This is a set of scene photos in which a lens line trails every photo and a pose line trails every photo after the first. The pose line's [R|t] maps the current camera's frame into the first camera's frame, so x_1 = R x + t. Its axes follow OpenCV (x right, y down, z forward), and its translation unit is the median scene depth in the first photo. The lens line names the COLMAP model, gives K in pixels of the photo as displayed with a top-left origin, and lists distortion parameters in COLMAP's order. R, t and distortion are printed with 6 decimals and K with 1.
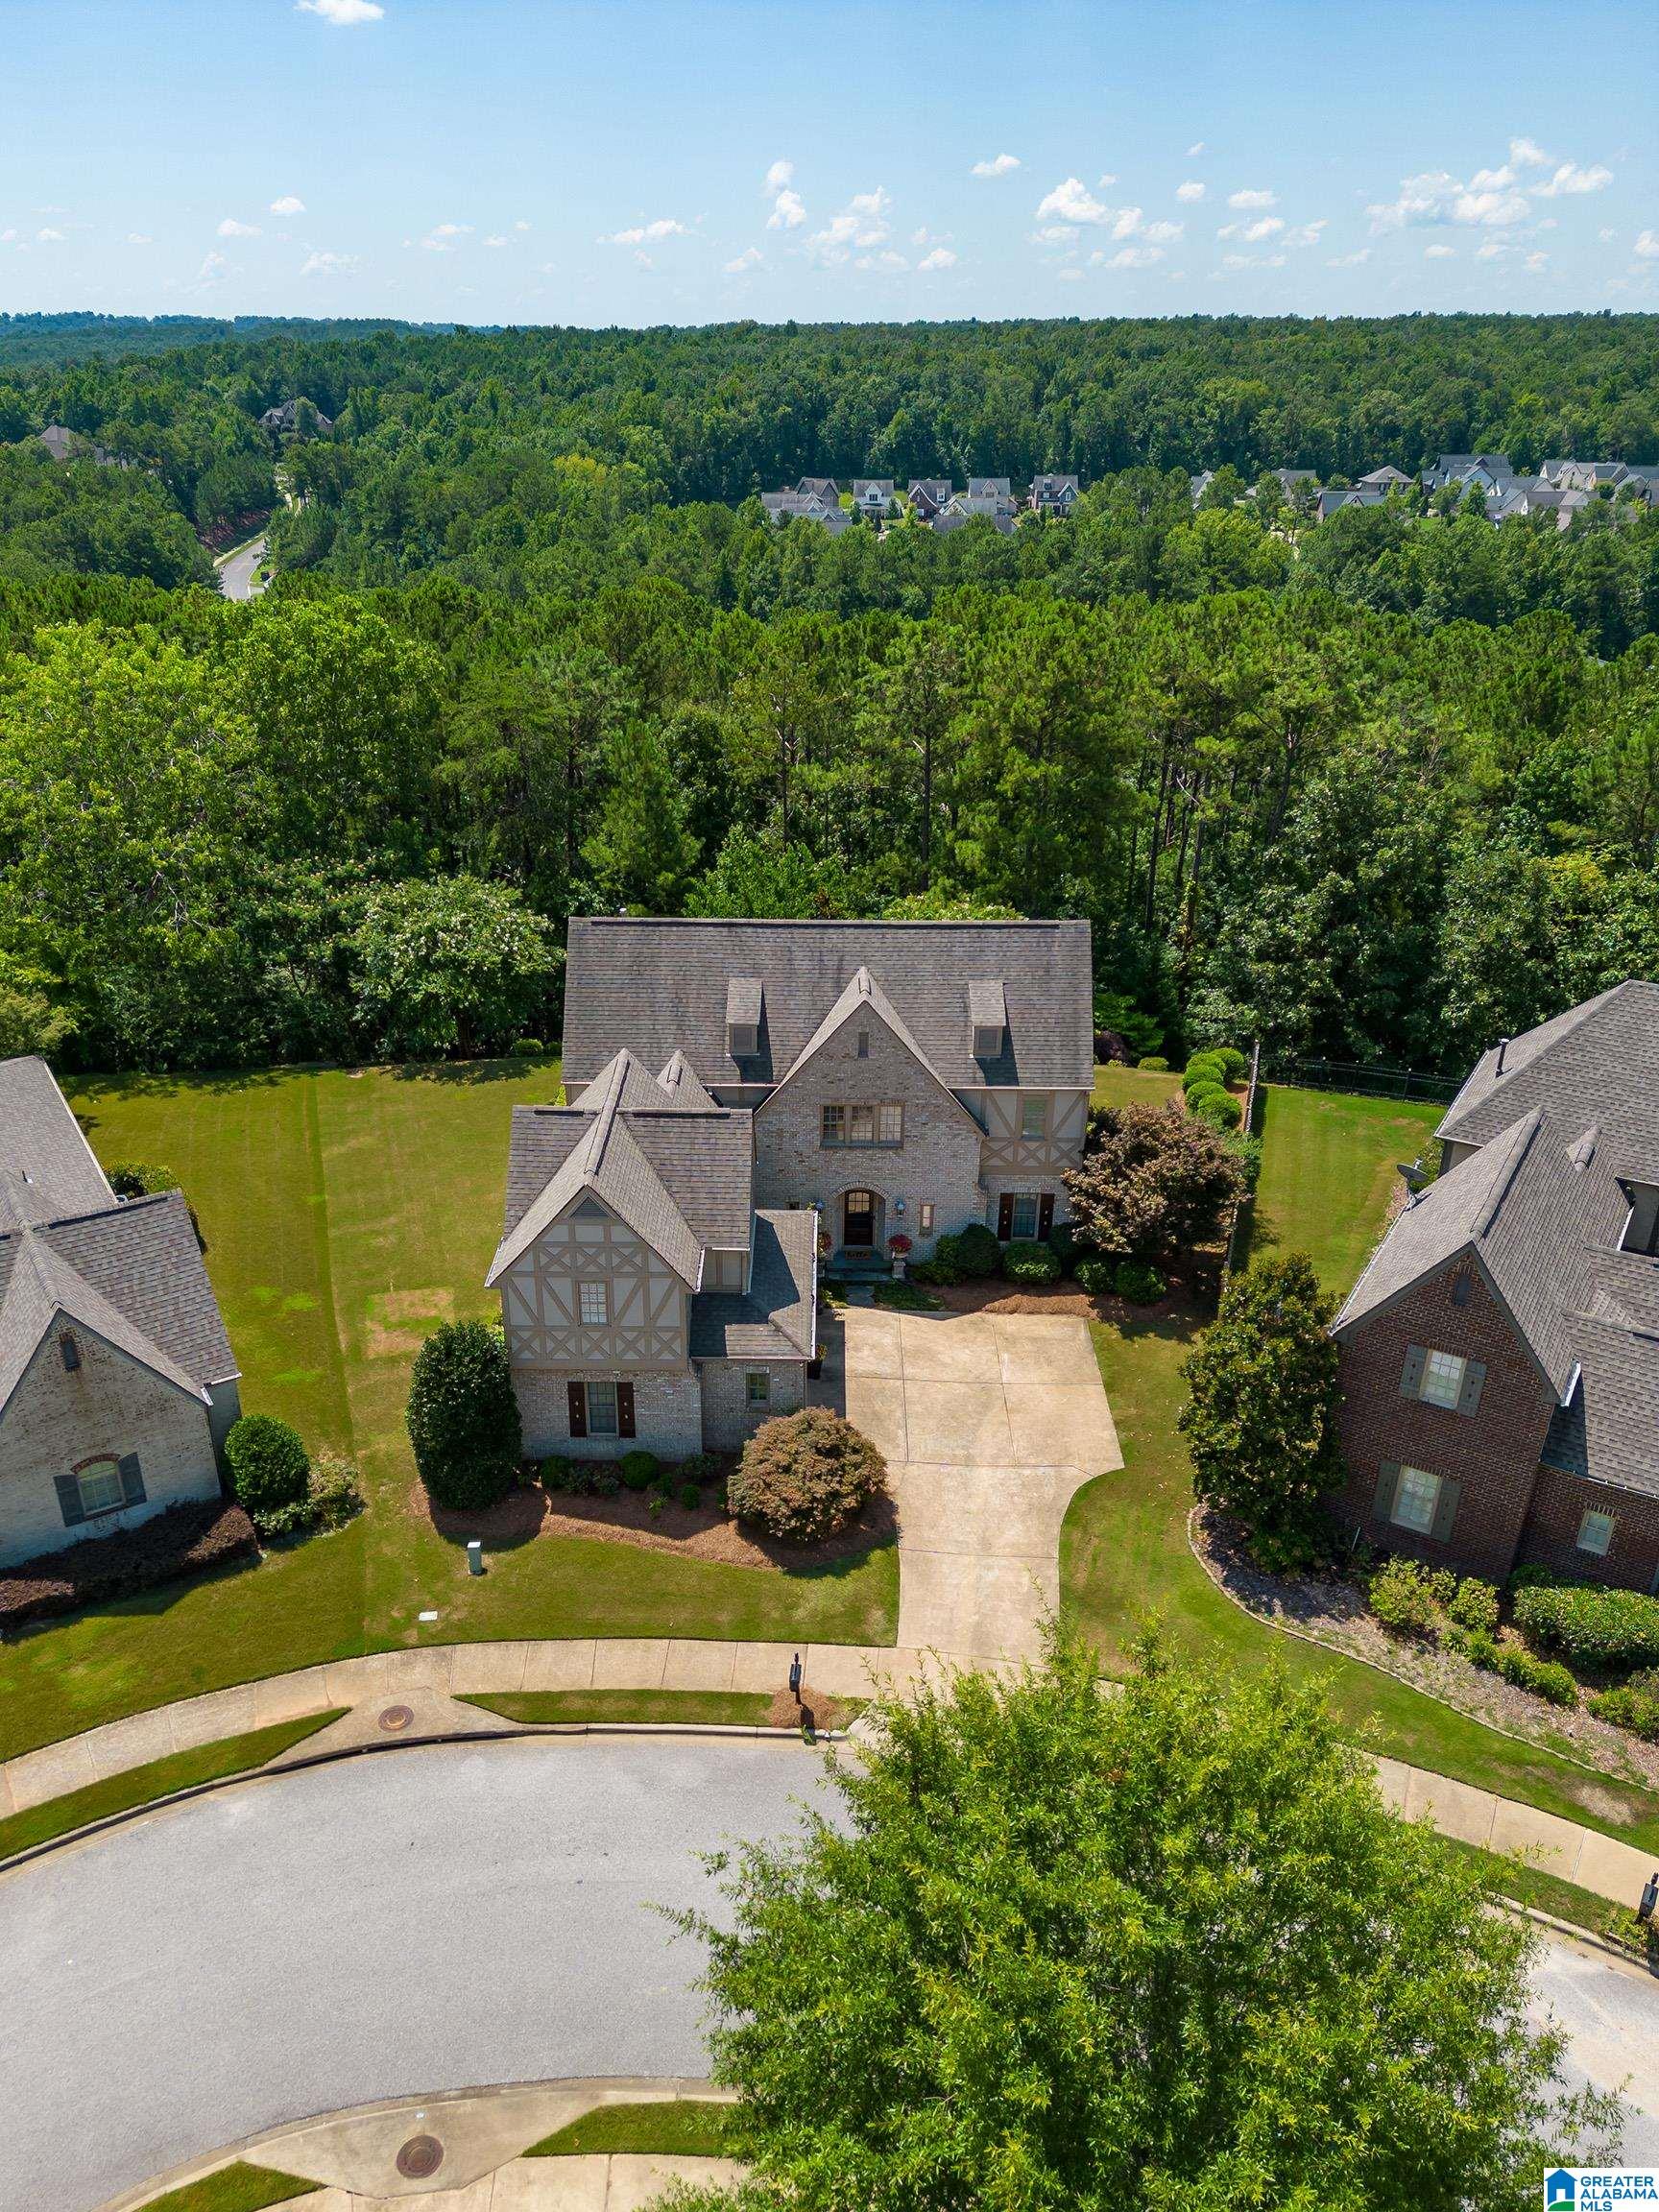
lens RADIAL K [[1620.6, 0, 765.9], [0, 1620.6, 1162.2], [0, 0, 1]] dist [0.087729, -0.075645]
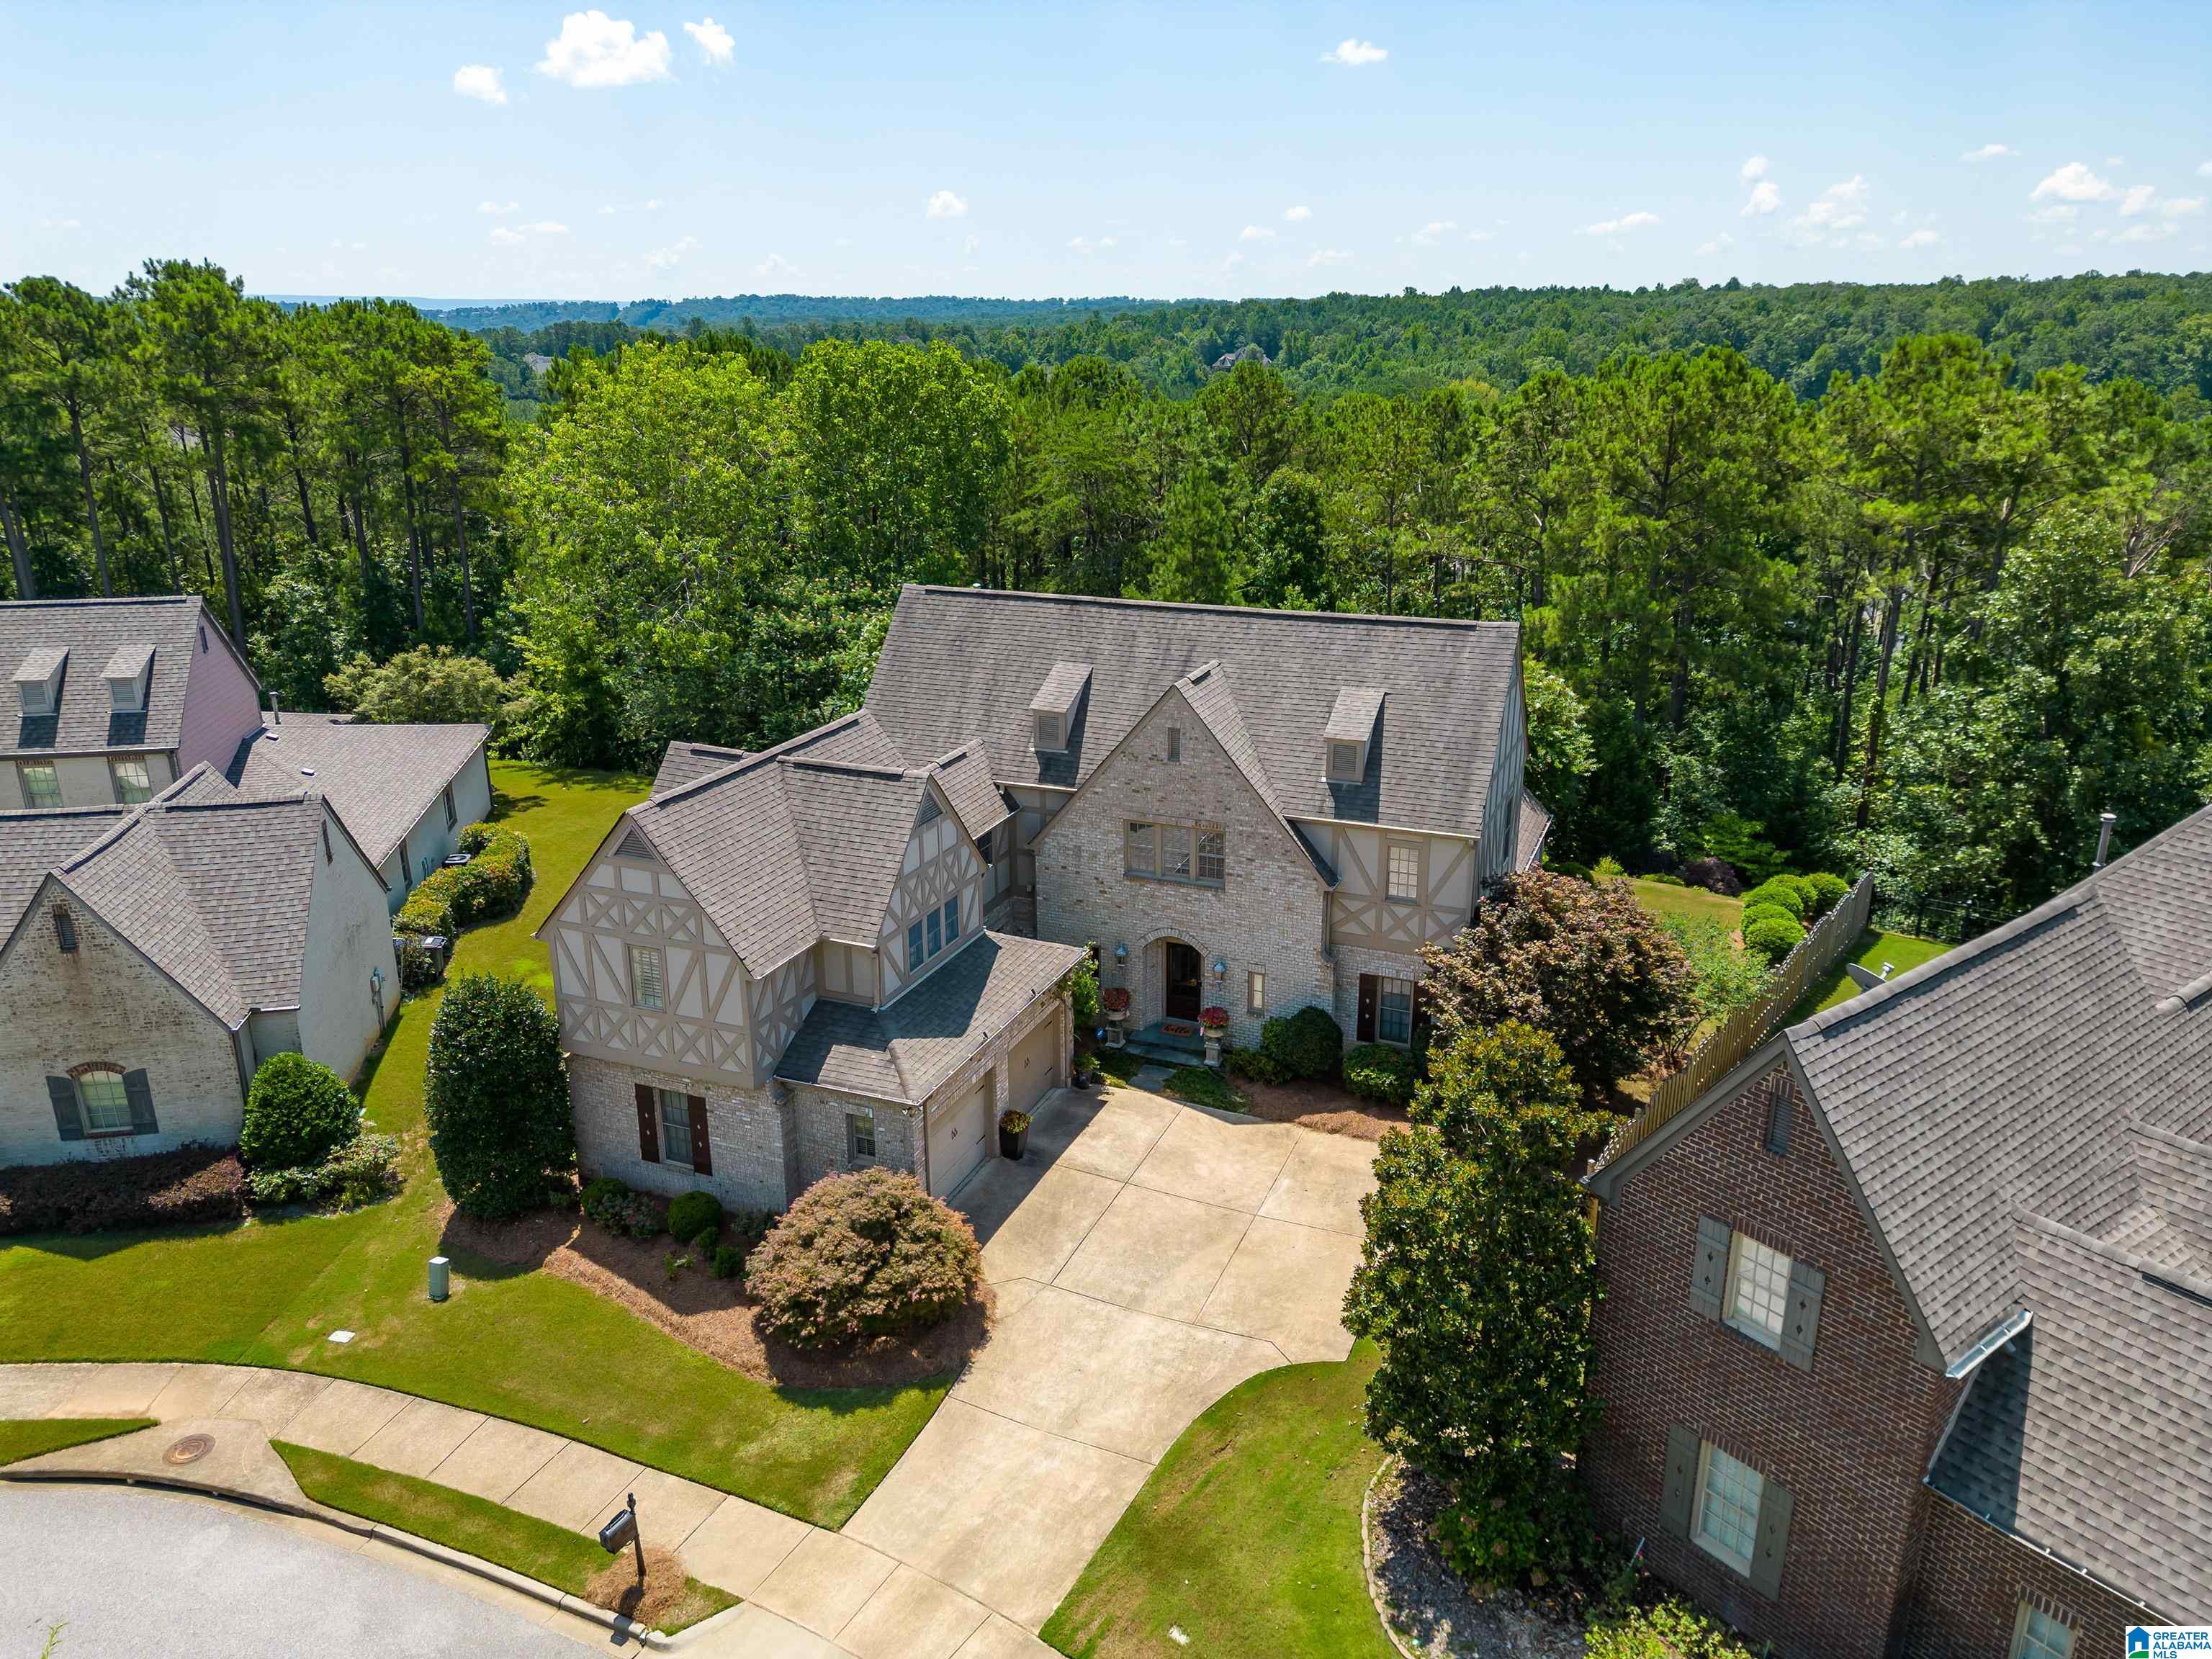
lens RADIAL K [[1534.5, 0, 1104.1], [0, 1534.5, 819.9], [0, 0, 1]] dist [0.068615, -0.064007]
pose [[0.933642, 0.107354, -0.341743, 0.272375], [-0.156837, 0.980240, -0.120550, 0.054199], [0.322049, 0.166149, 0.932030, 0.298408]]
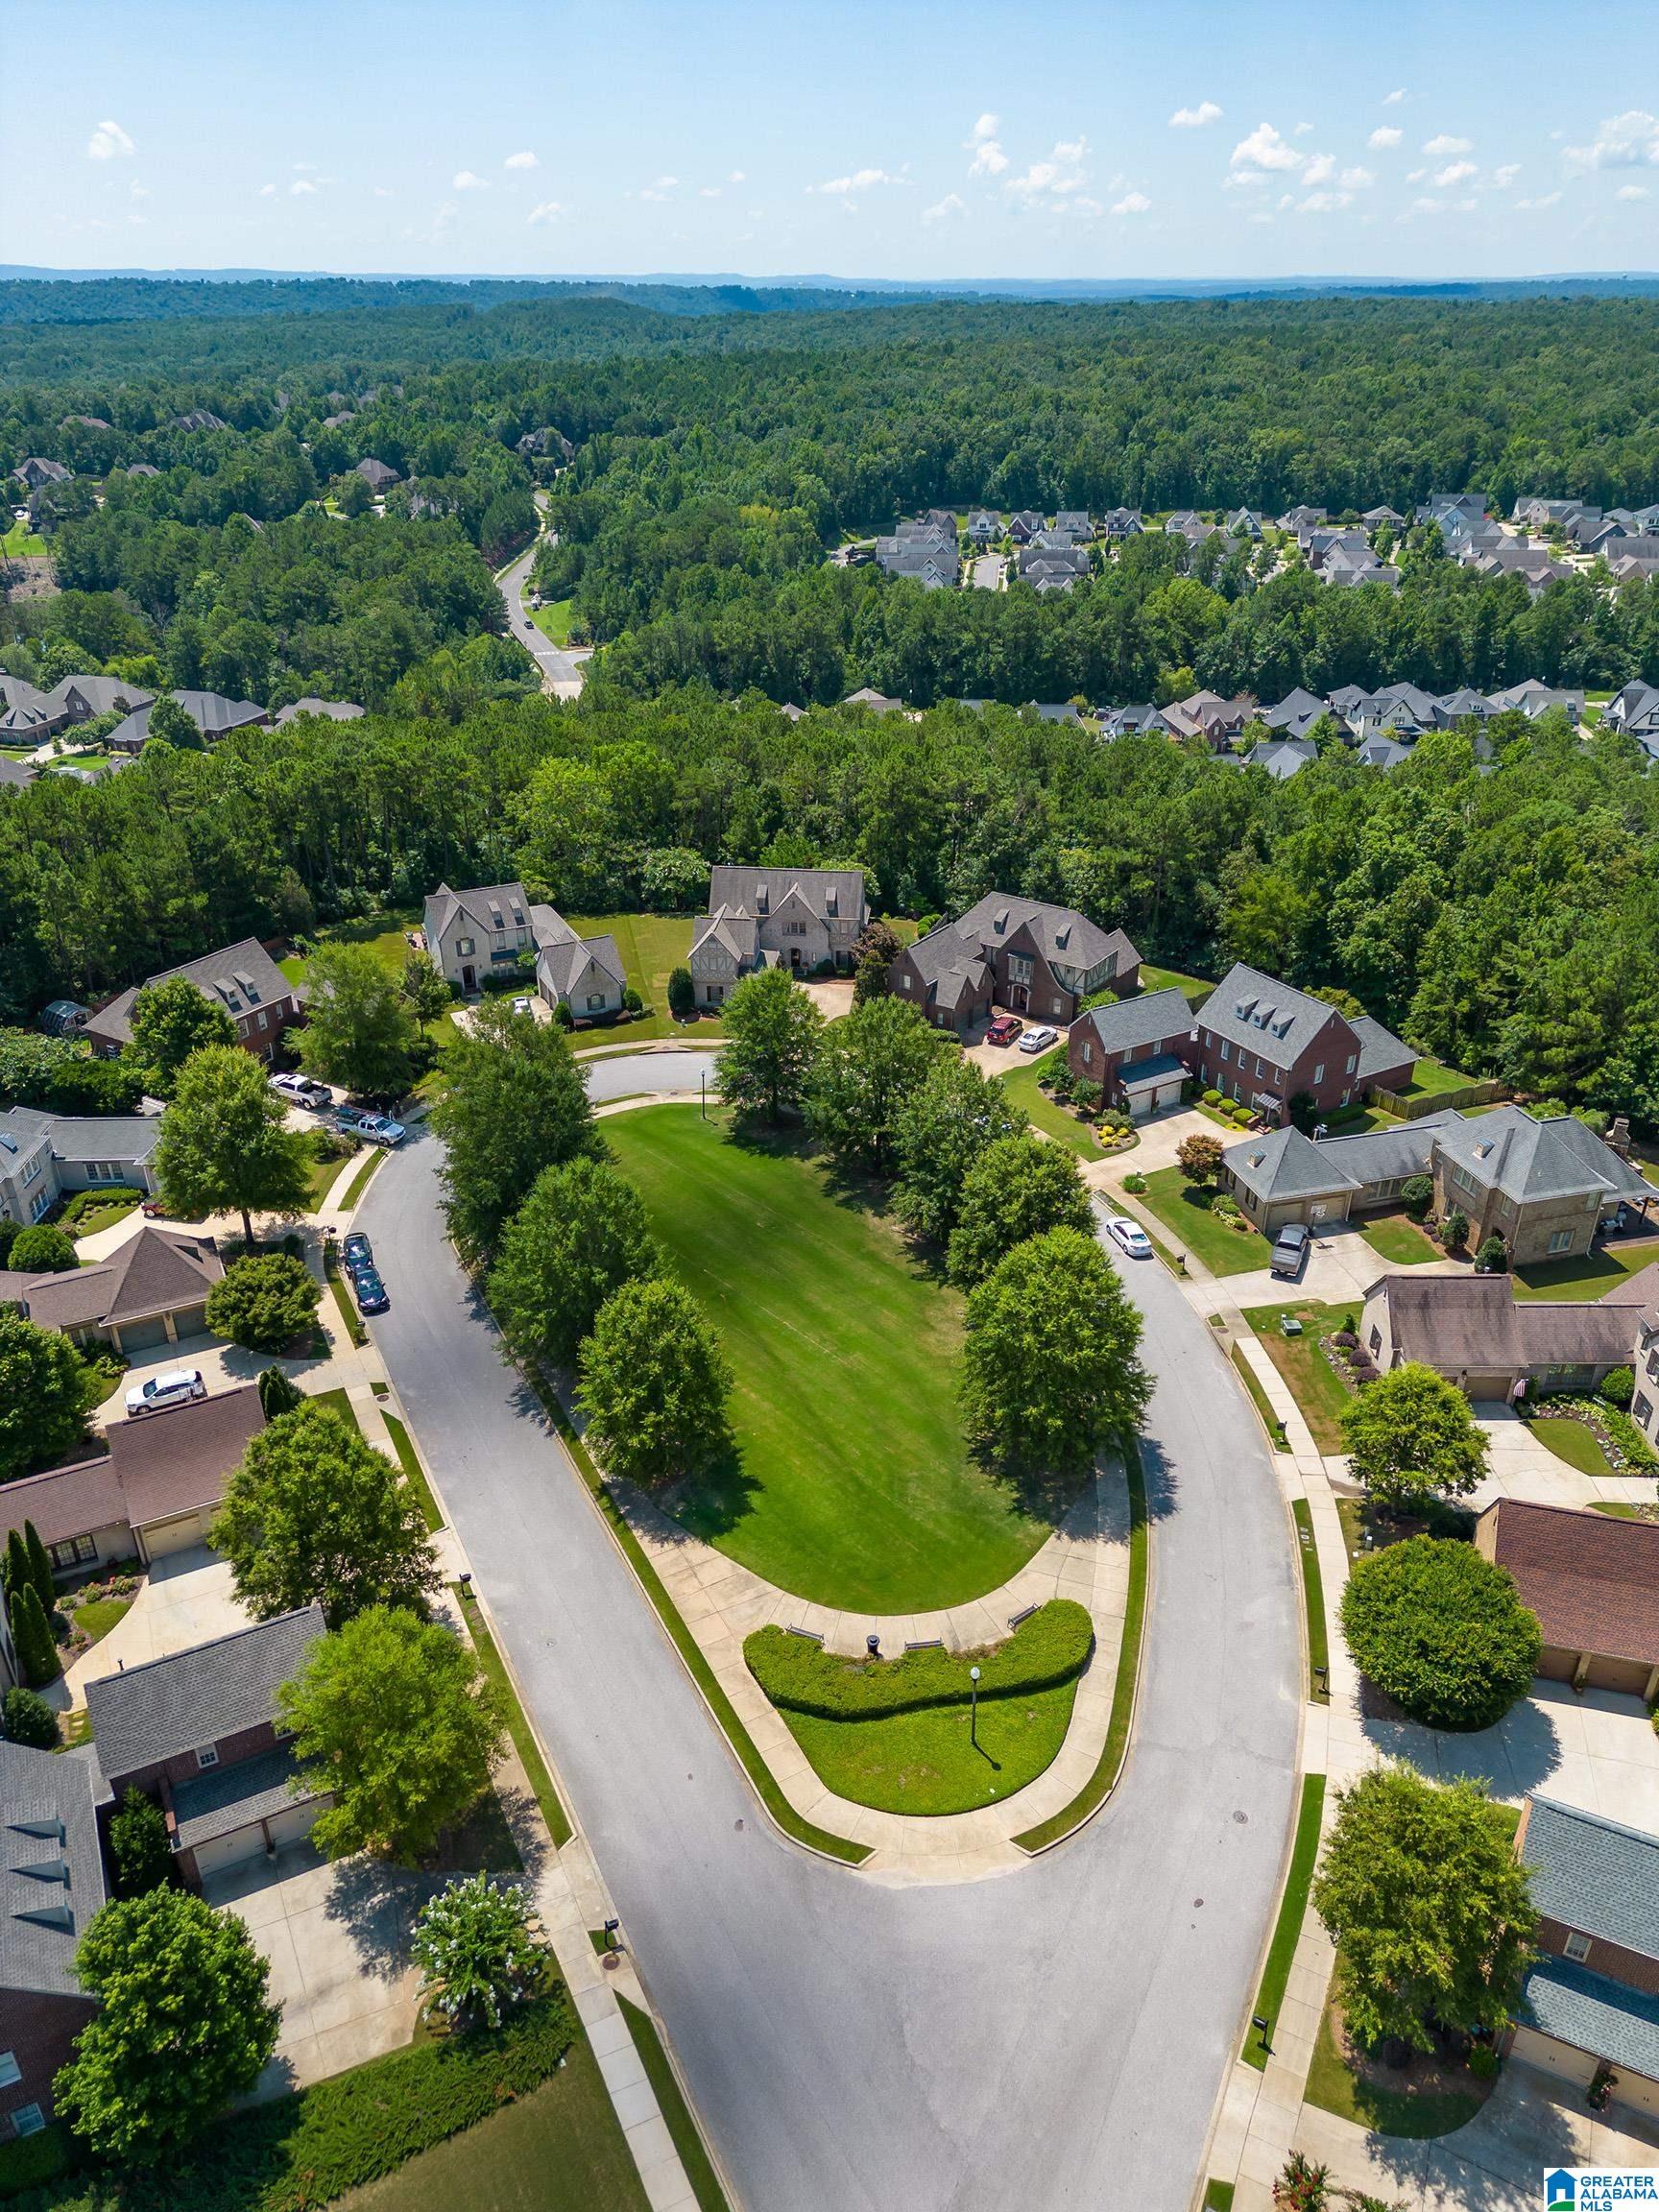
lens RADIAL K [[1534.5, 0, 829.5], [0, 1534.5, 1106.0], [0, 0, 1]] dist [0.068615, -0.064007]
pose [[0.997255, 0.034030, -0.065761, 0.359131], [-0.032372, 0.999135, 0.026104, 0.266413], [0.066592, -0.023903, 0.997494, -2.259875]]
